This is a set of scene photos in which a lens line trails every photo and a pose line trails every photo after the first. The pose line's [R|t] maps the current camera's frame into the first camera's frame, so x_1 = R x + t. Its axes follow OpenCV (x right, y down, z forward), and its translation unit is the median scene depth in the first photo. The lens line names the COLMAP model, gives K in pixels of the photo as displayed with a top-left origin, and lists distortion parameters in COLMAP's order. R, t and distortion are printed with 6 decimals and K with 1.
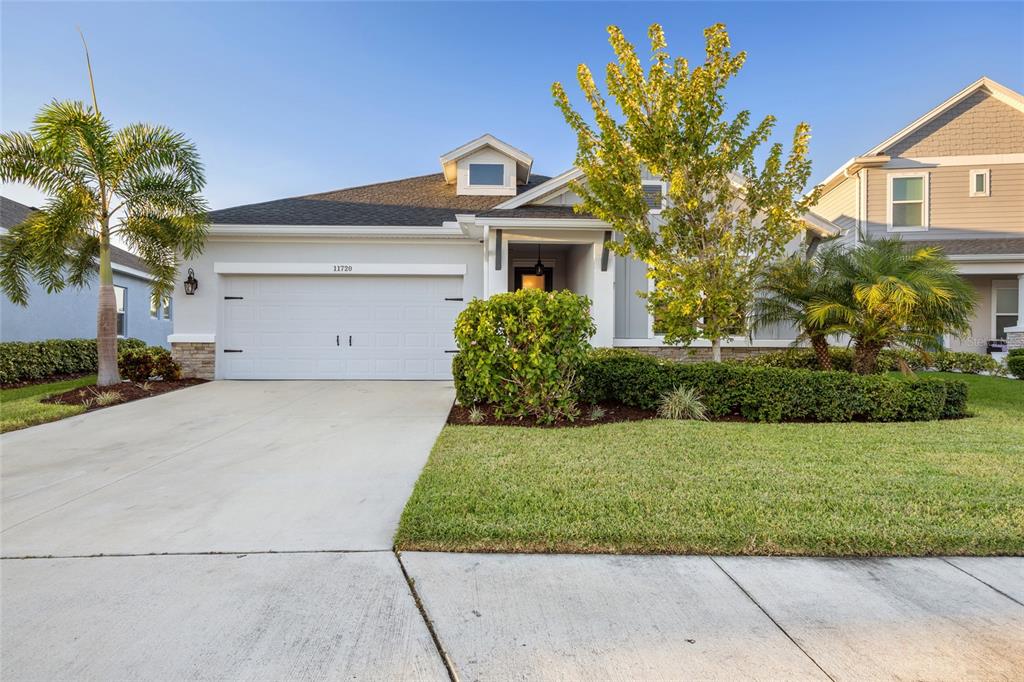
lens RADIAL K [[580.6, 0, 512.0], [0, 580.6, 341.0], [0, 0, 1]] dist [-0.025927, -0.000258]
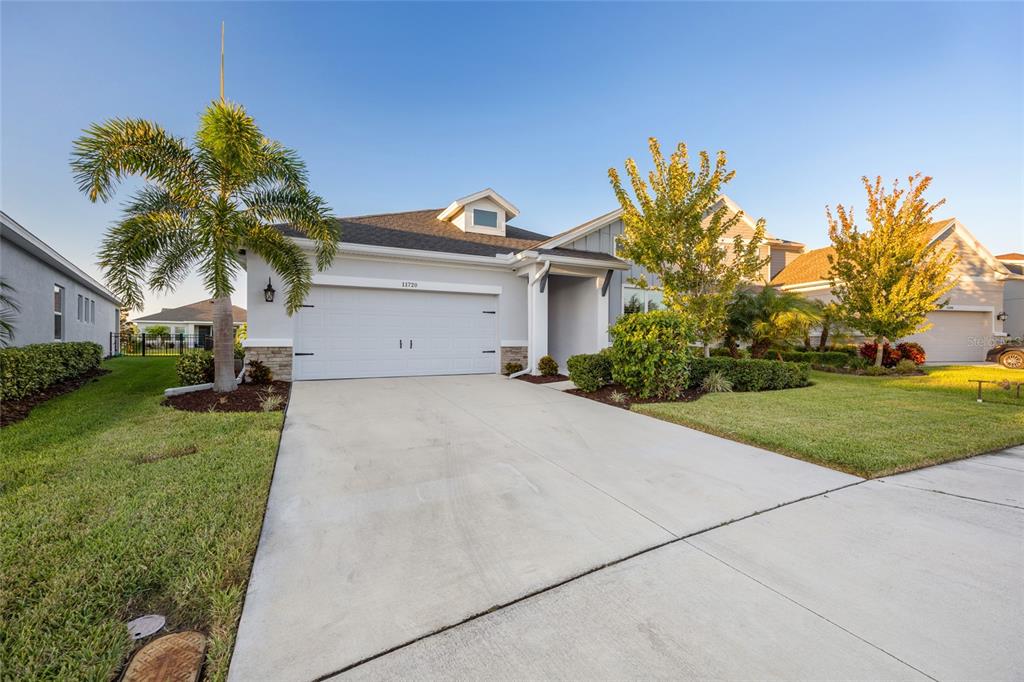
lens RADIAL K [[427.9, 0, 518.4], [0, 427.9, 337.9], [0, 0, 1]] dist [0.013583, 0.000055]
pose [[0.906578, -0.000453, 0.422038, -0.466090], [0.002678, 0.999985, -0.004680, -0.008823], [-0.422030, 0.005373, 0.906566, 0.090626]]
